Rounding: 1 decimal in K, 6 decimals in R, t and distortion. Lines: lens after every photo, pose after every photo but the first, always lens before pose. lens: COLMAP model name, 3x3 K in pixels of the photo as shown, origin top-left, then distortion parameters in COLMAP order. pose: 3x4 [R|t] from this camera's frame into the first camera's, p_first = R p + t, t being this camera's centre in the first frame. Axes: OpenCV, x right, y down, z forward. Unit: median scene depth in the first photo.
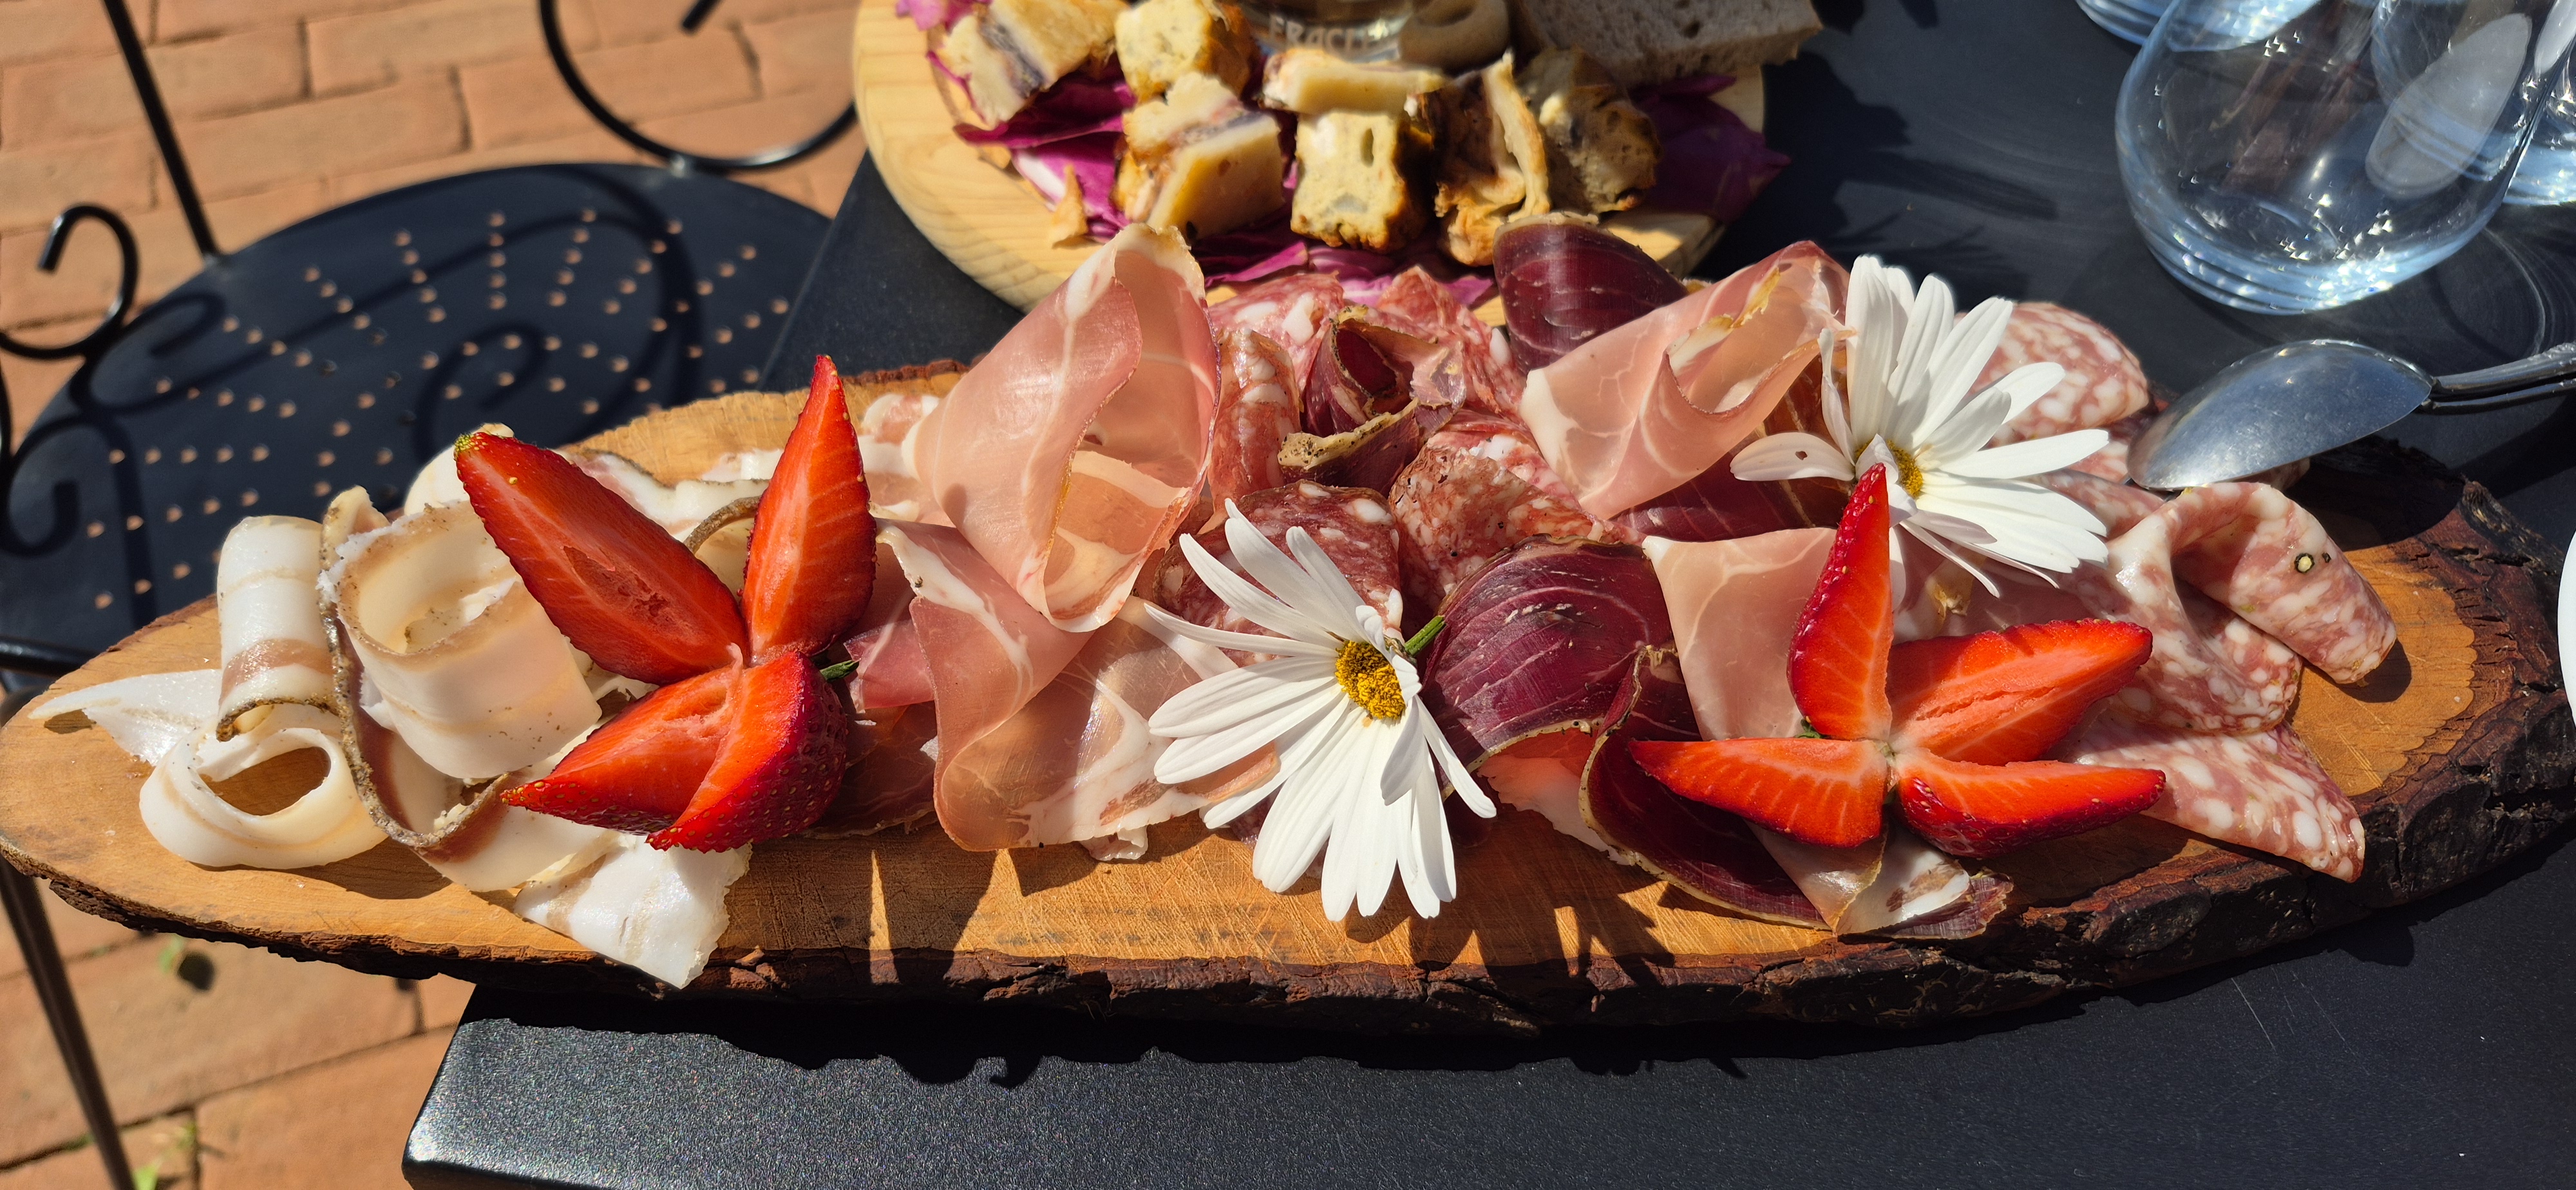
lens RADIAL K [[1821.2, 0, 1280.4], [0, 1821.2, 618.5], [0, 0, 1]] dist [0.094357, -0.149232]
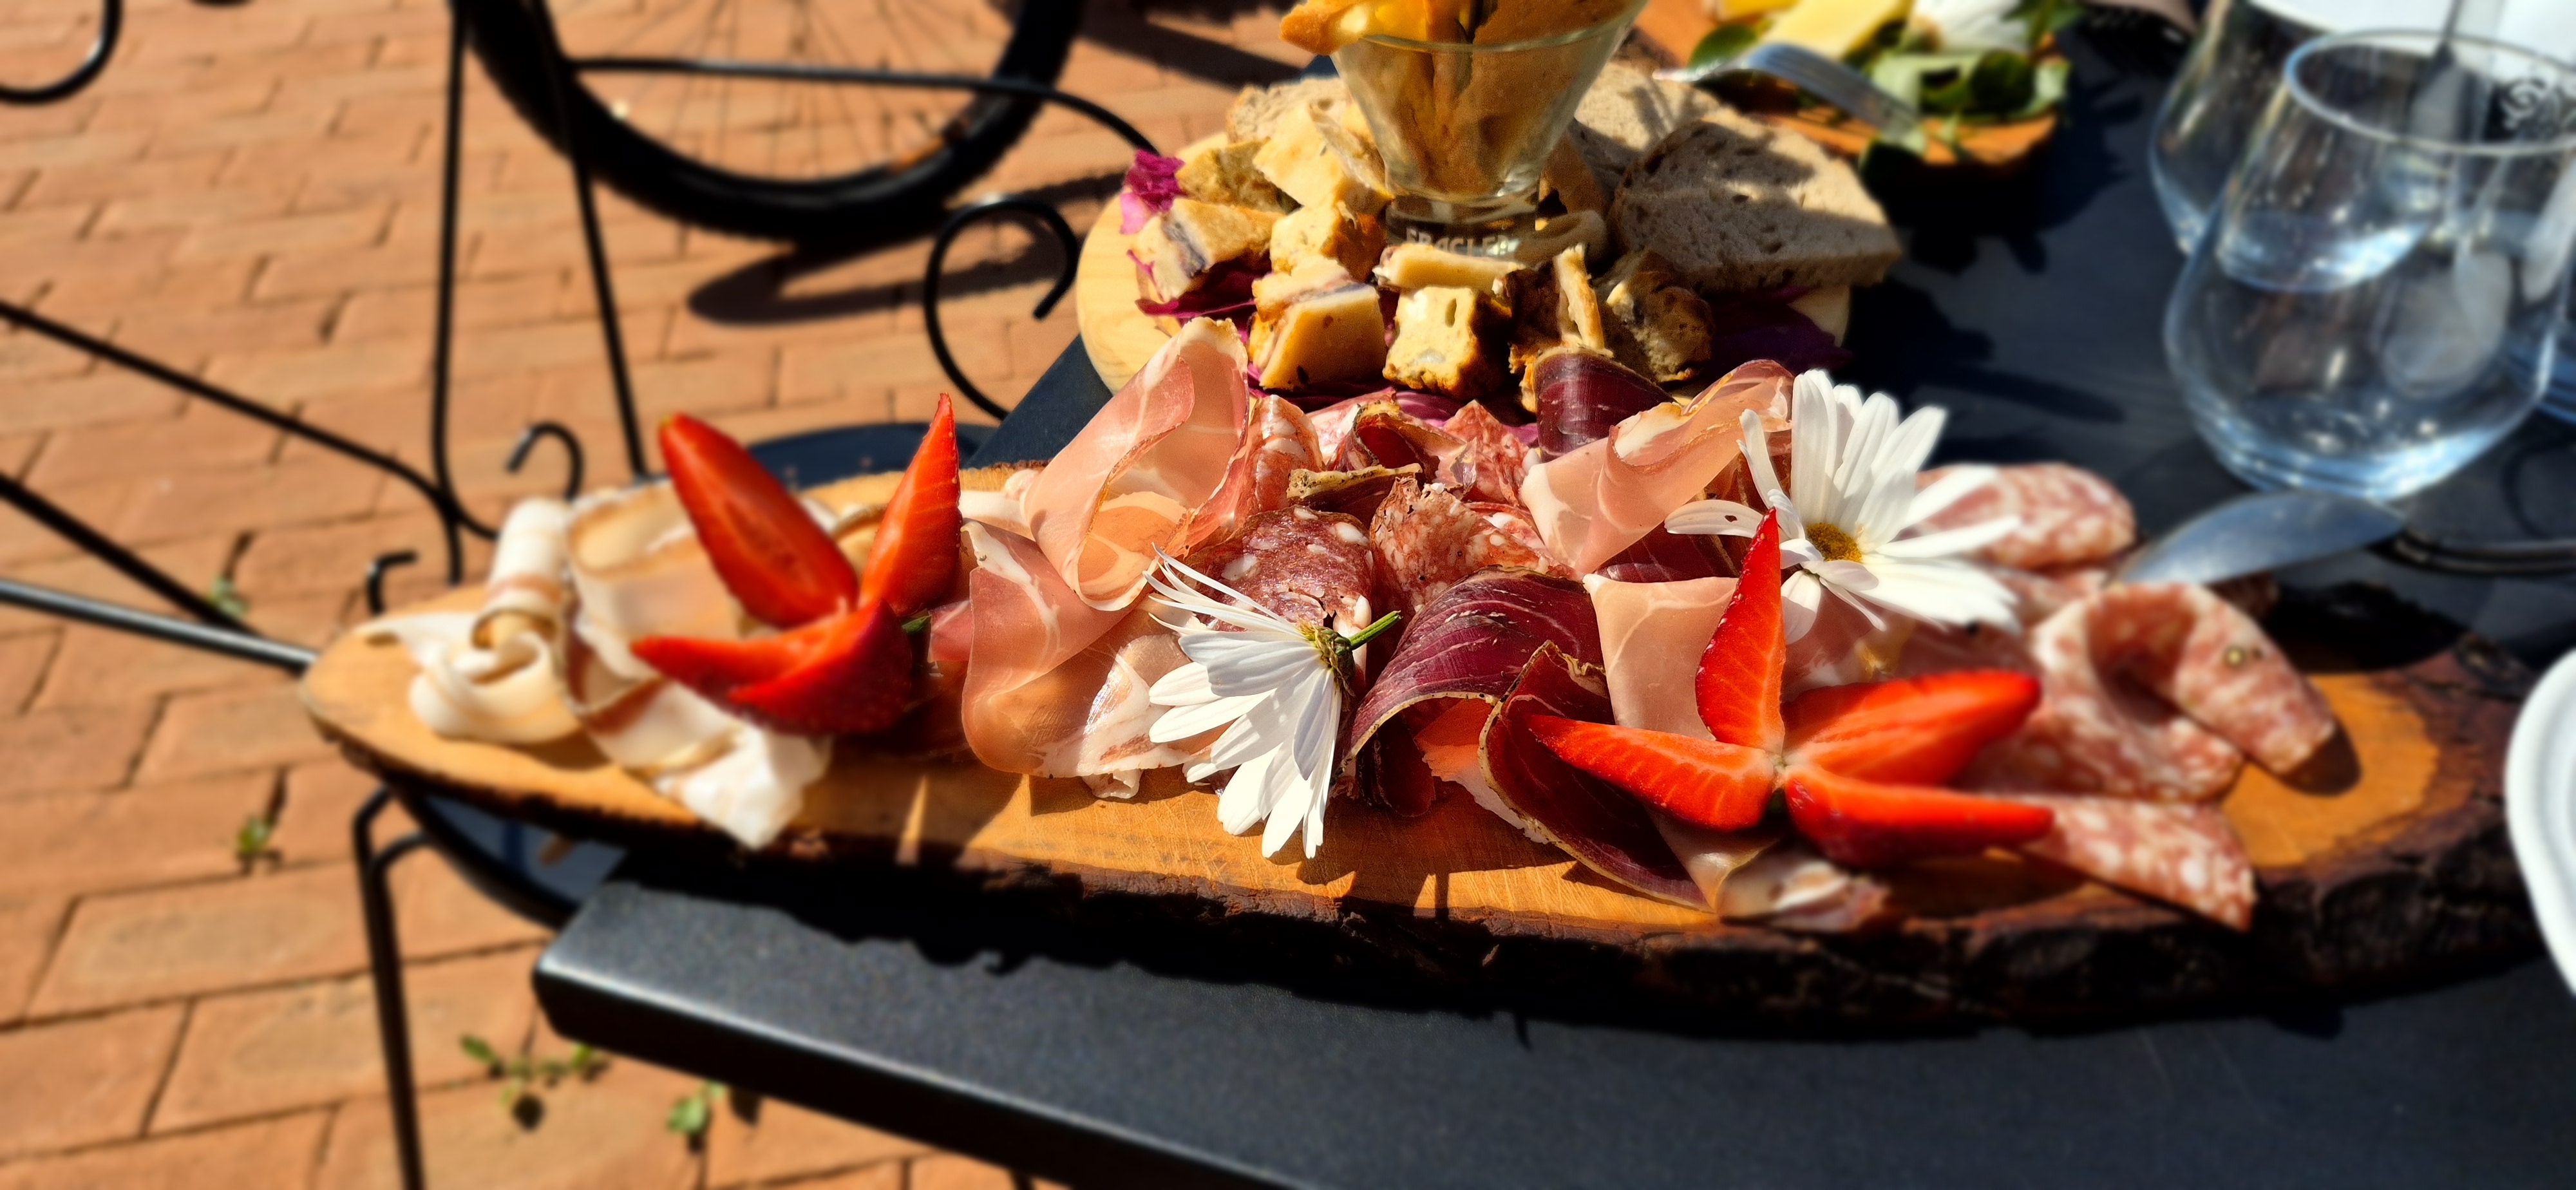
lens RADIAL K [[1816.8, 0, 1280.1], [0, 1816.8, 611.0], [0, 0, 1]] dist [0.102730, -0.152723]
pose [[0.974254, 0.059509, -0.217459, 0.265073], [-0.105128, 0.973168, -0.204675, 0.239115], [0.199444, 0.222266, 0.954369, -0.150487]]
